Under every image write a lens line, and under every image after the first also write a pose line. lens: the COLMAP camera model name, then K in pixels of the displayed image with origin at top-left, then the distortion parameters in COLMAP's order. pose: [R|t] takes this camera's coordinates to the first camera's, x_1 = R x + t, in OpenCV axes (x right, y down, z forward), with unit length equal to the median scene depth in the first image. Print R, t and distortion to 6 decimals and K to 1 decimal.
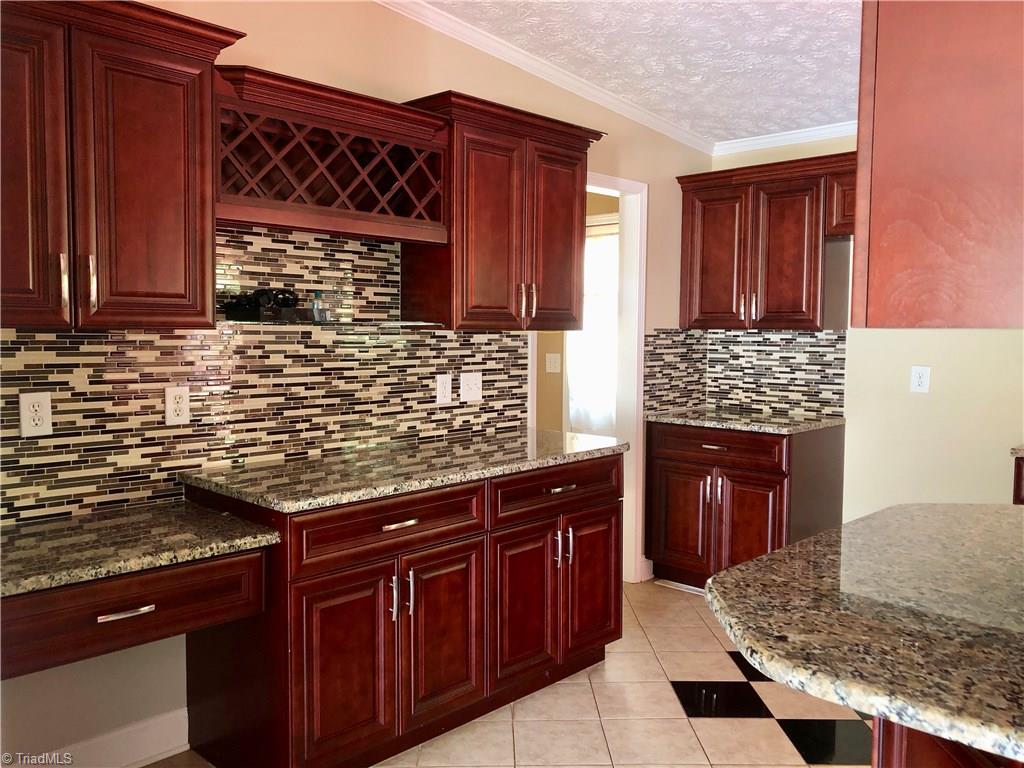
lens RADIAL K [[839.3, 0, 510.0], [0, 839.3, 385.2], [0, 0, 1]] dist [0.051348, -0.051717]
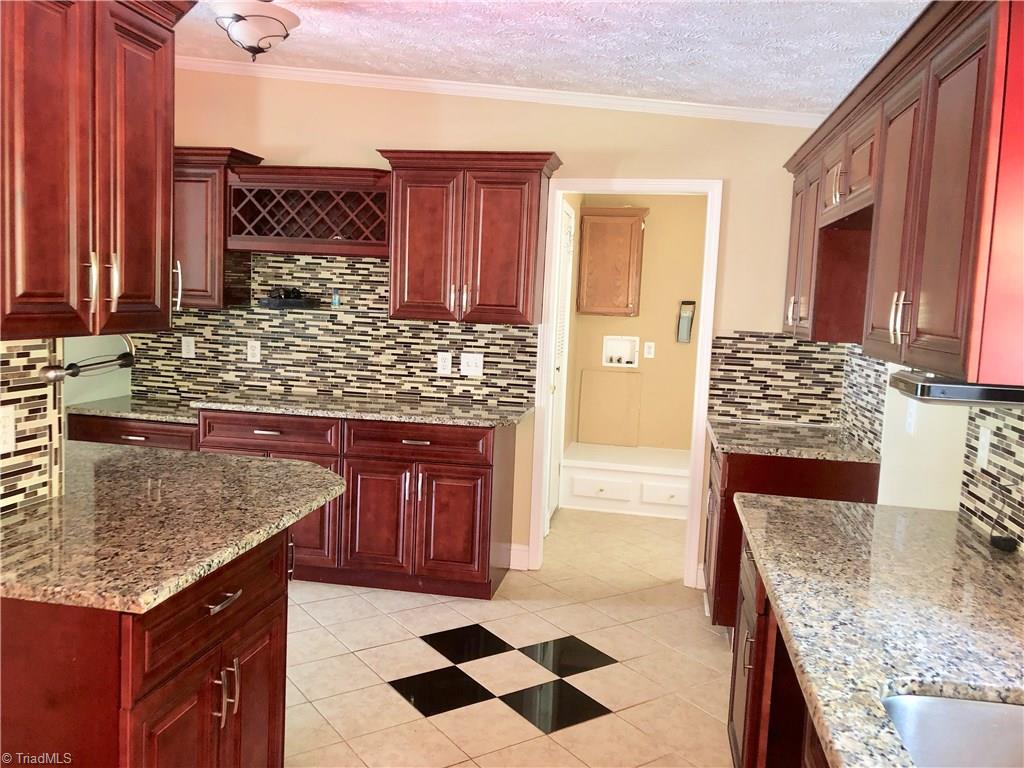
lens RADIAL K [[839.3, 0, 508.8], [0, 839.3, 383.2], [0, 0, 1]] dist [0.051348, -0.051717]
pose [[0.552233, 0.109324, -0.826491, 1.198809], [-0.096557, 0.993080, 0.066844, -0.069575], [0.828079, 0.042890, 0.558968, 0.380044]]
